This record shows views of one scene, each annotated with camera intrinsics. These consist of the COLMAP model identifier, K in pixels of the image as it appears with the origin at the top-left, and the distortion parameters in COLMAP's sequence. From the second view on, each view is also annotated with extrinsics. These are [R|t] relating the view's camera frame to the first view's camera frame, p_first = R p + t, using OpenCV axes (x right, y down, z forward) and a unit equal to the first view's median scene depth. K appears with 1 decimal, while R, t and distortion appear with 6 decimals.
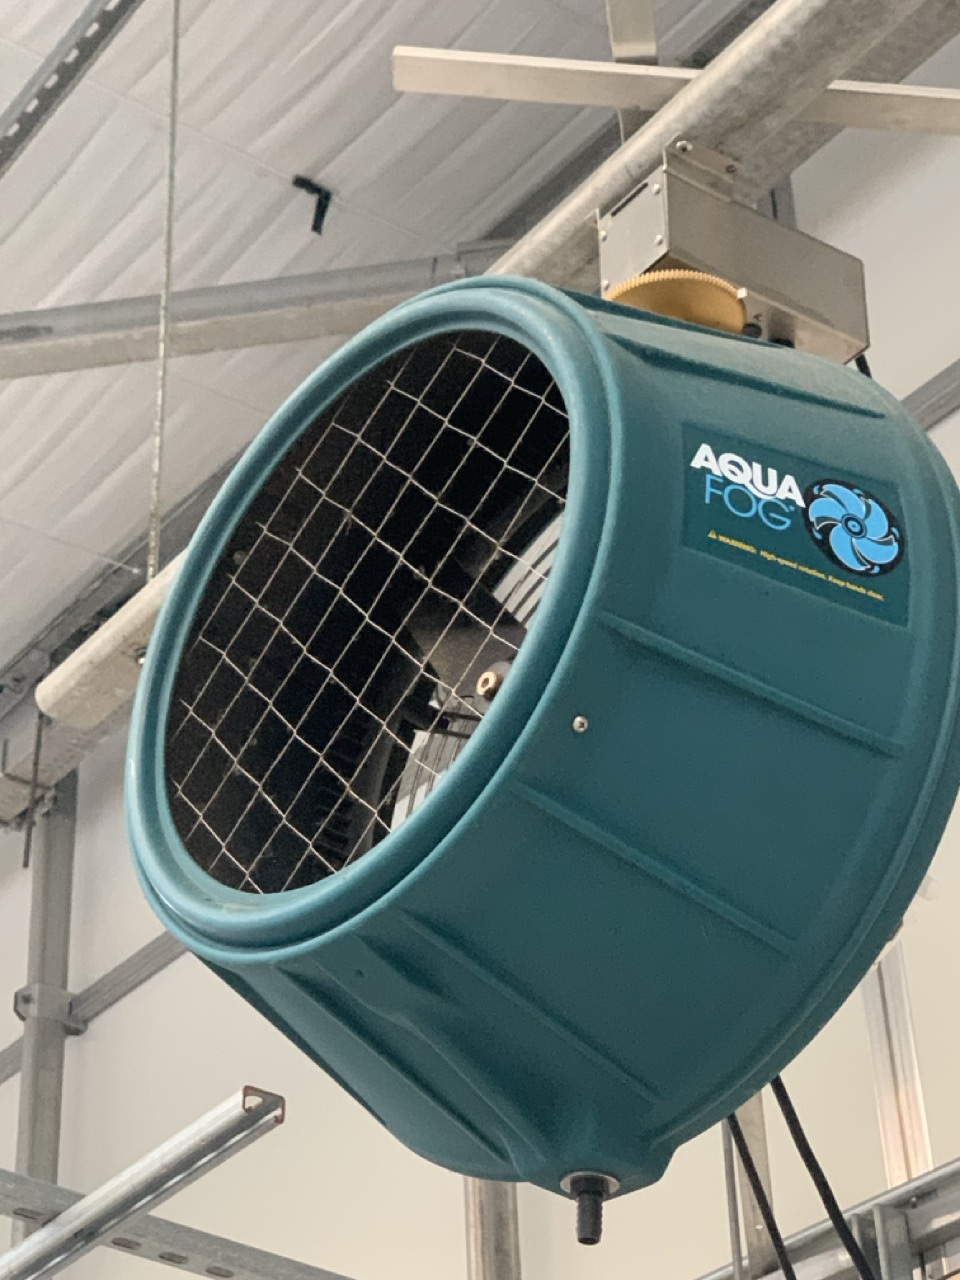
lens RADIAL K [[2711.5, 0, 481.2], [0, 2711.5, 632.4], [0, 0, 1]] dist [-0.056904, 0.000000]
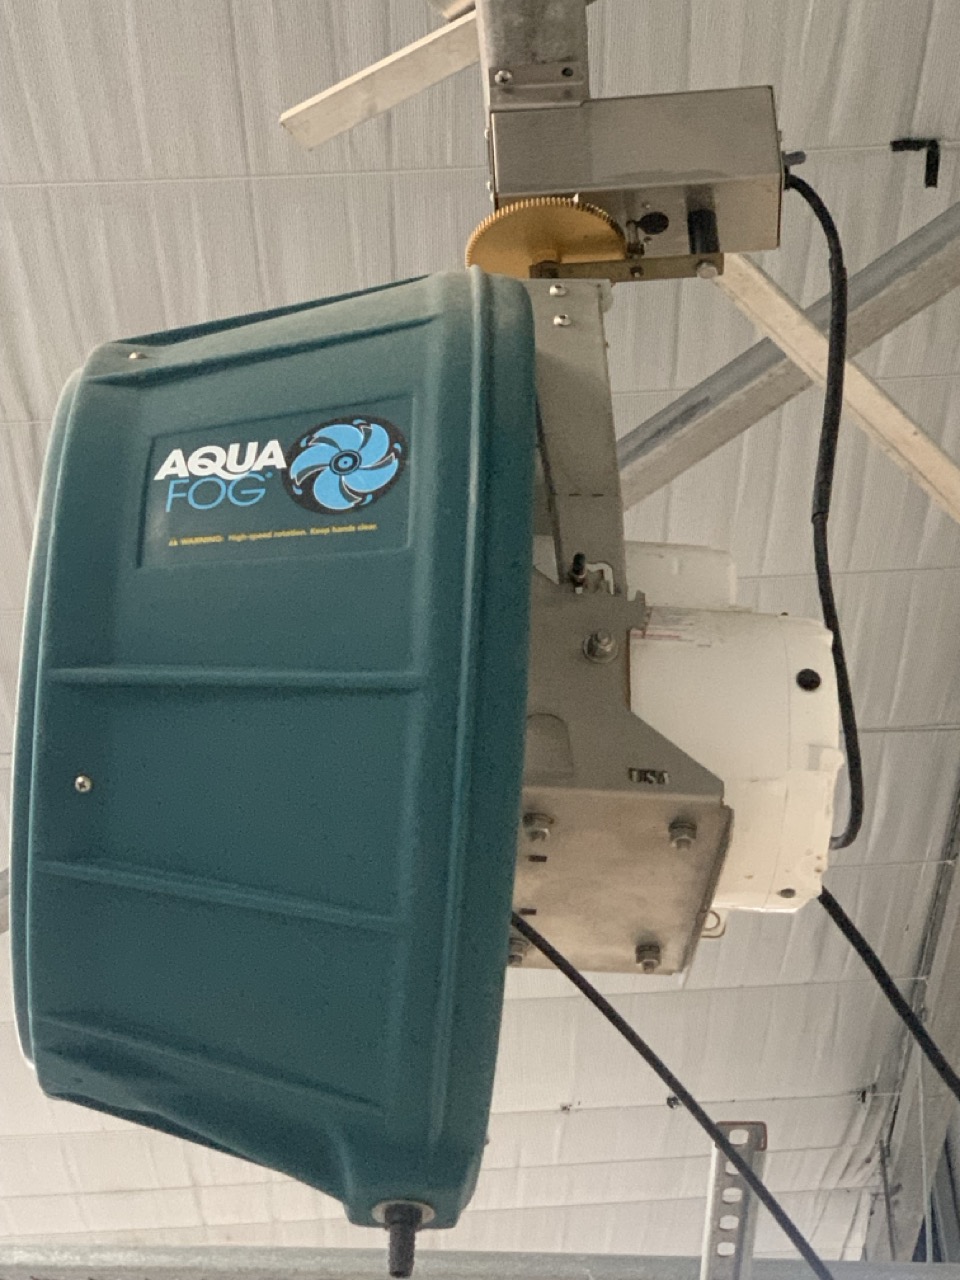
lens RADIAL K [[2711.5, 0, 482.2], [0, 2711.5, 646.7], [0, 0, 1]] dist [-0.056904, 0.000000]
pose [[0.720361, -0.342040, -0.603397, 0.710391], [0.332033, 0.933849, -0.132964, 0.157962], [0.608961, -0.104566, 0.786278, 0.301737]]
